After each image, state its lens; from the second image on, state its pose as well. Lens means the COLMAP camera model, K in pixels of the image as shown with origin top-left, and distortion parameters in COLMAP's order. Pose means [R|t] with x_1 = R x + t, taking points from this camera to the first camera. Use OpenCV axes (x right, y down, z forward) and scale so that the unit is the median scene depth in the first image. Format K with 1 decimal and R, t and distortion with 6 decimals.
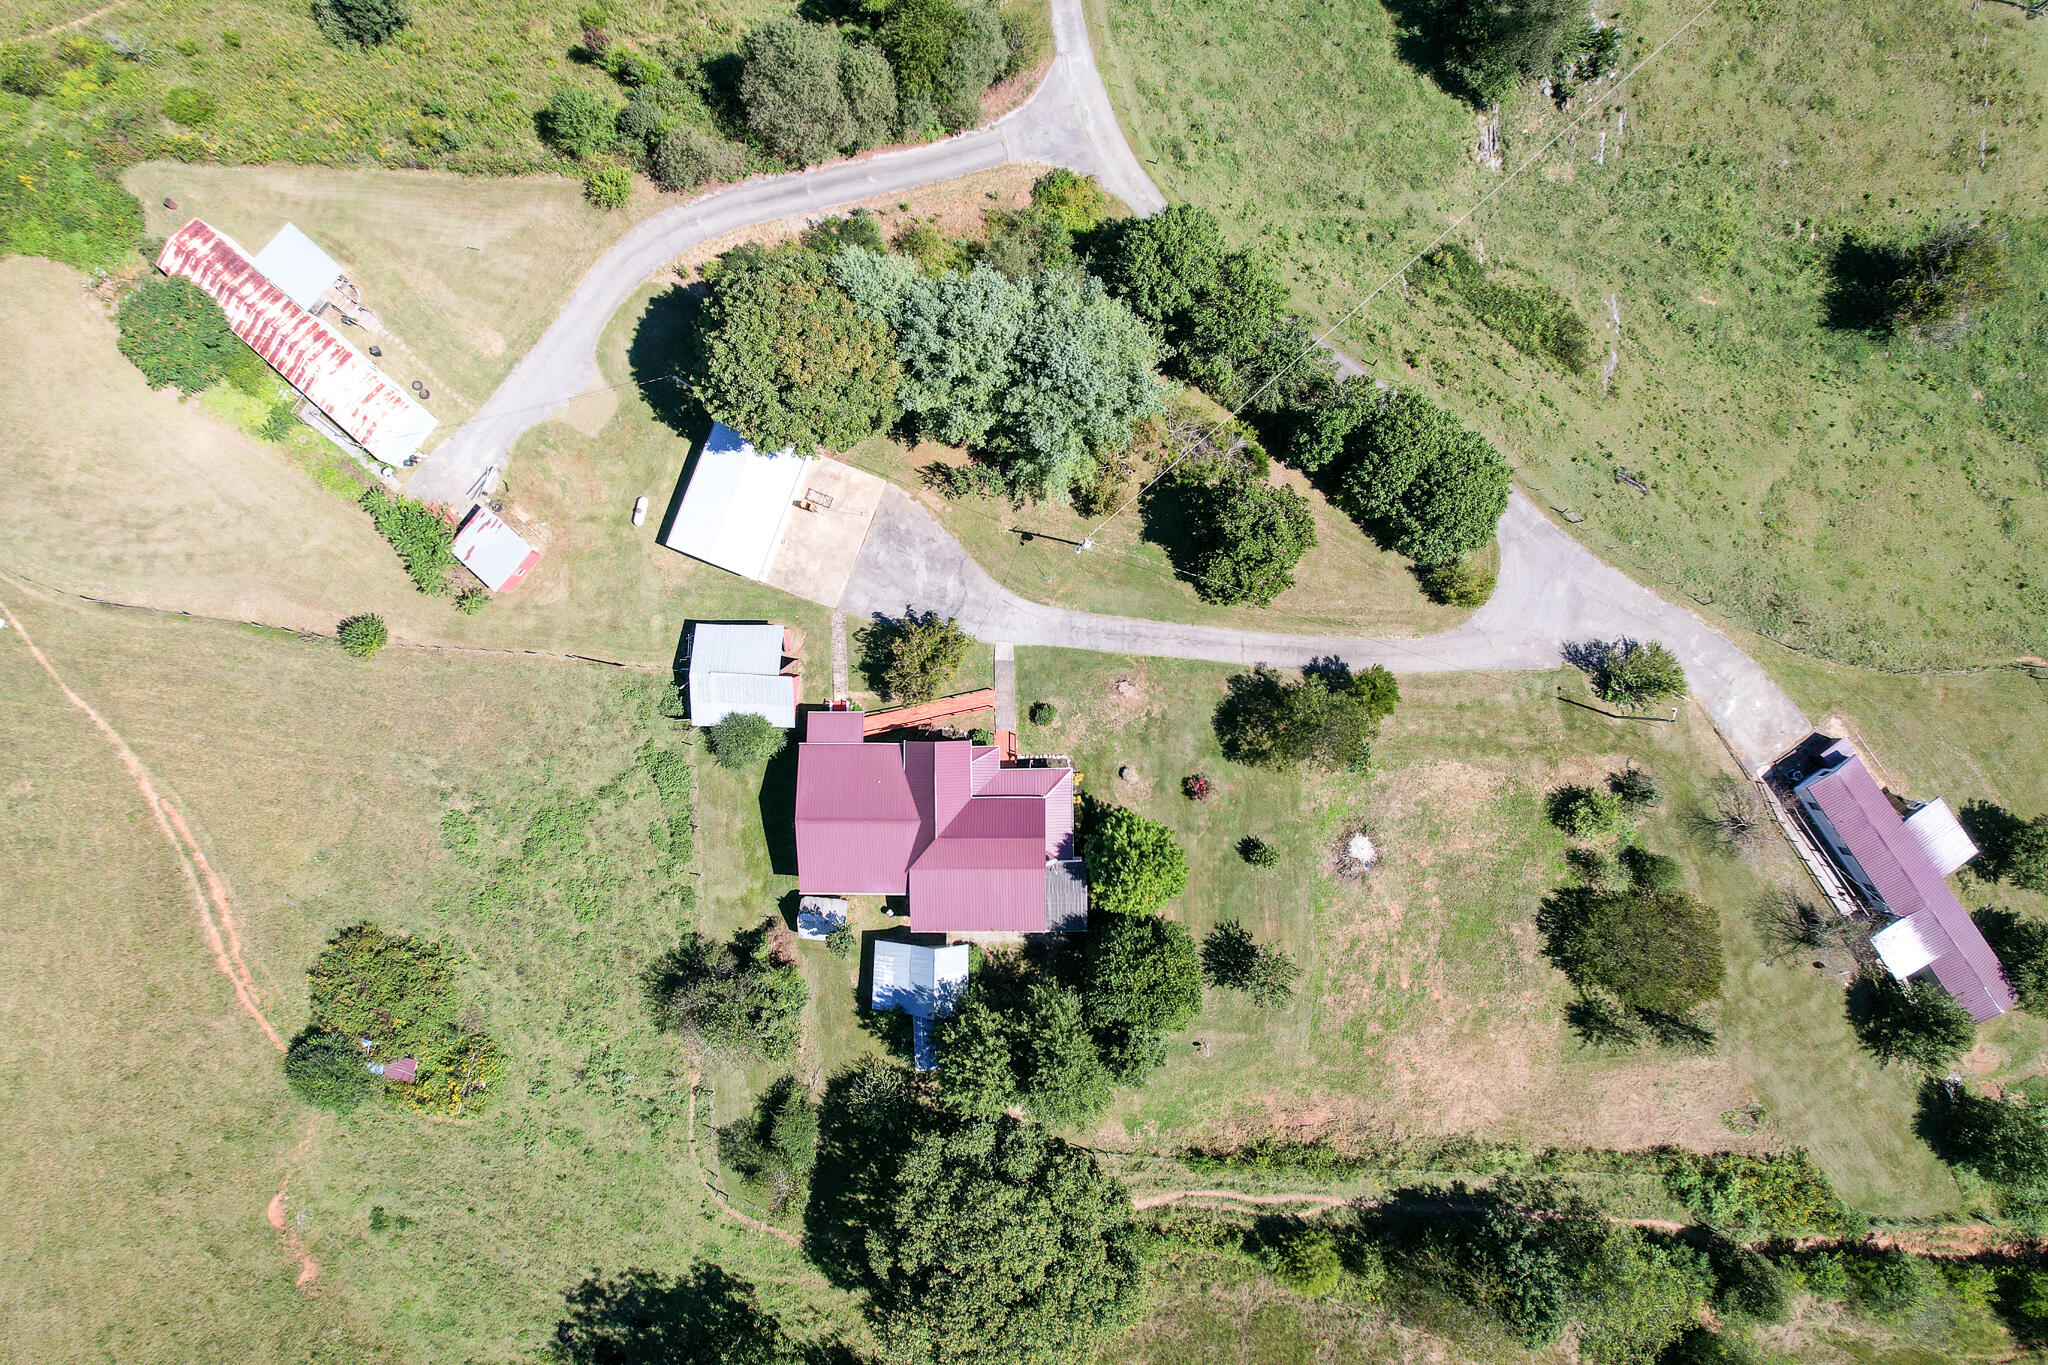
lens RADIAL K [[1286.0, 0, 1024.0], [0, 1286.0, 682.5], [0, 0, 1]] dist [-0.073407, 0.060523]
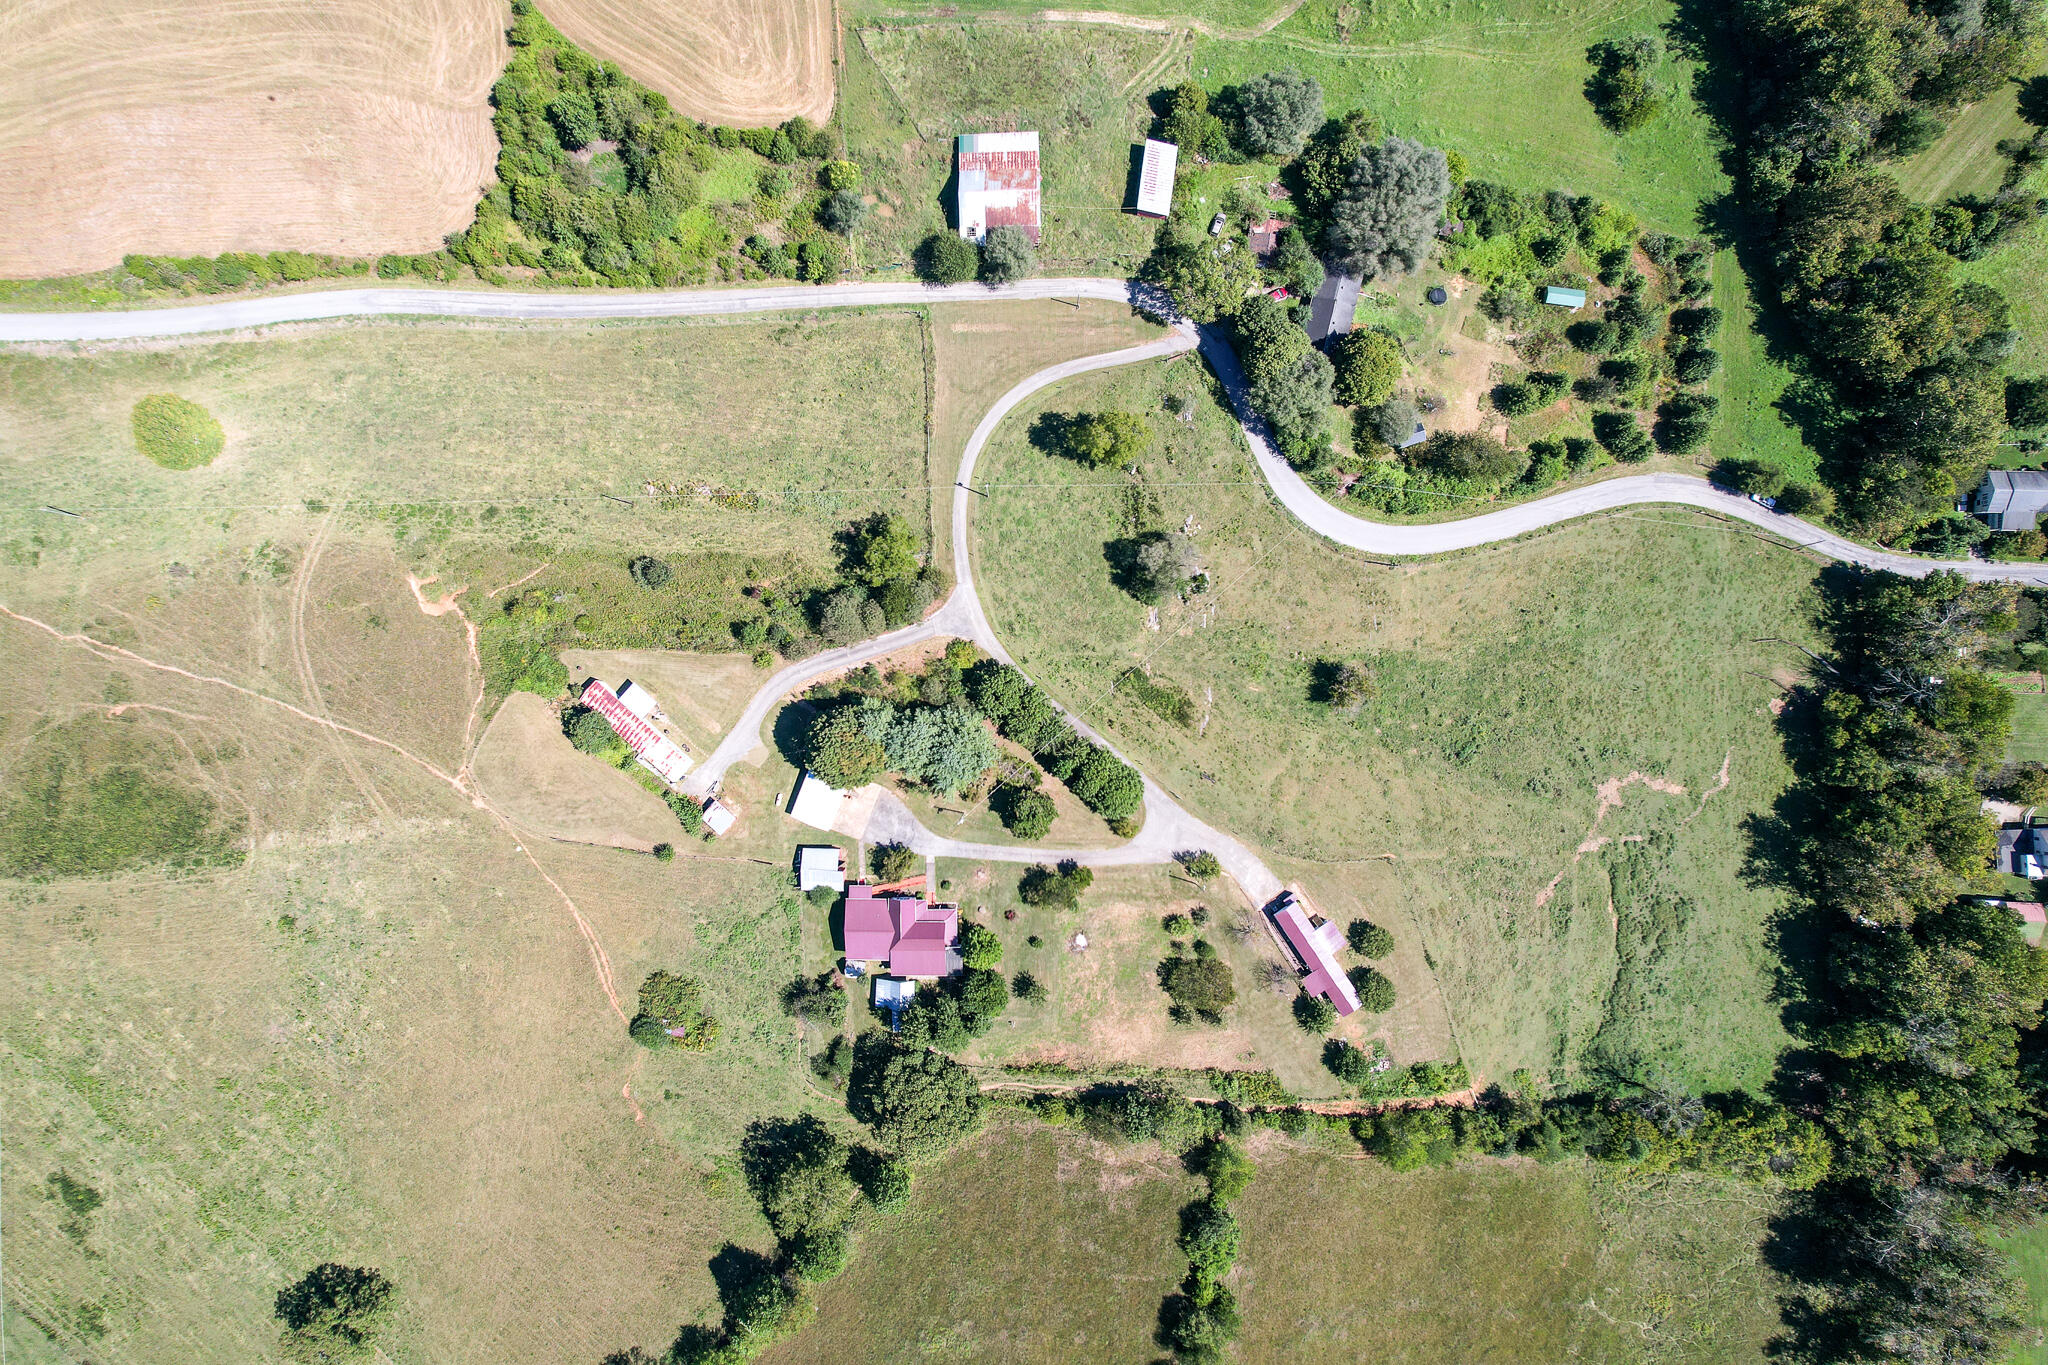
lens RADIAL K [[1260.6, 0, 1024.0], [0, 1260.6, 682.5], [0, 0, 1]] dist [-0.048184, -0.000296]
pose [[0.999985, 0.001834, -0.005217, 0.171102], [-0.001830, 0.999998, 0.000761, -0.354819], [0.005218, -0.000752, 0.999986, -1.352475]]
